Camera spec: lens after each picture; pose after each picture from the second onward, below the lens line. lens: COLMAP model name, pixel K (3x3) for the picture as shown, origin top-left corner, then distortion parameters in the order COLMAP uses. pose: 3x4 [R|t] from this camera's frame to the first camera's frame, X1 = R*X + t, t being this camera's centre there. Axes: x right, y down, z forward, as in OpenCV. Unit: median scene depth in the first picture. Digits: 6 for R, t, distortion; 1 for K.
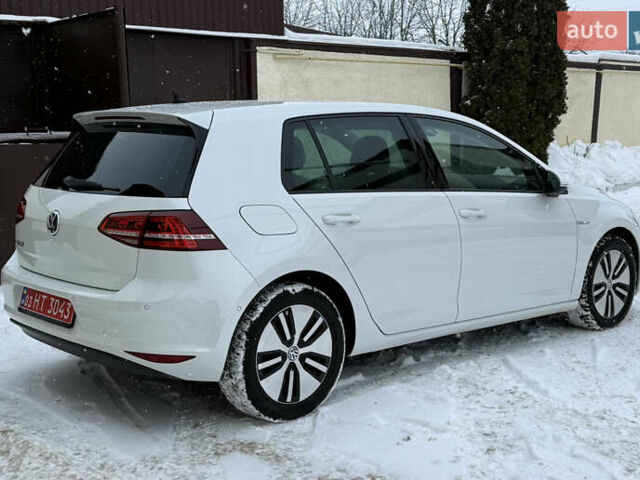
lens RADIAL K [[912.1, 0, 320.2], [0, 912.1, 229.0], [0, 0, 1]] dist [0.140237, 0.000000]
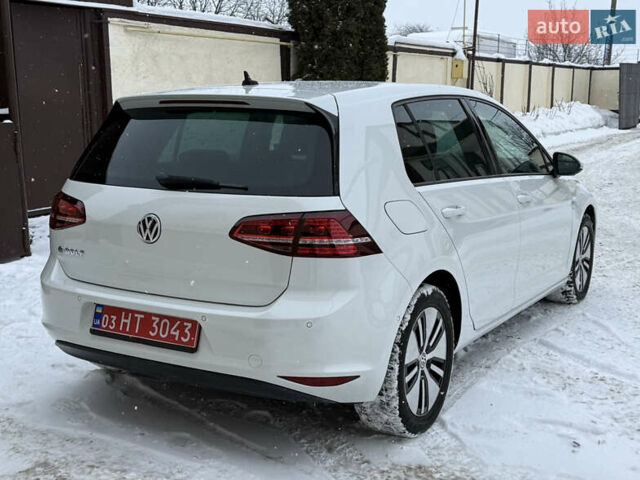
lens RADIAL K [[859.9, 0, 317.0], [0, 859.9, 234.9], [0, 0, 1]] dist [0.138145, 0.000000]
pose [[0.957200, -0.040840, 0.286531, -0.372467], [0.028613, 0.998498, 0.046730, -0.033439], [-0.288009, -0.036531, 0.956931, 0.202912]]
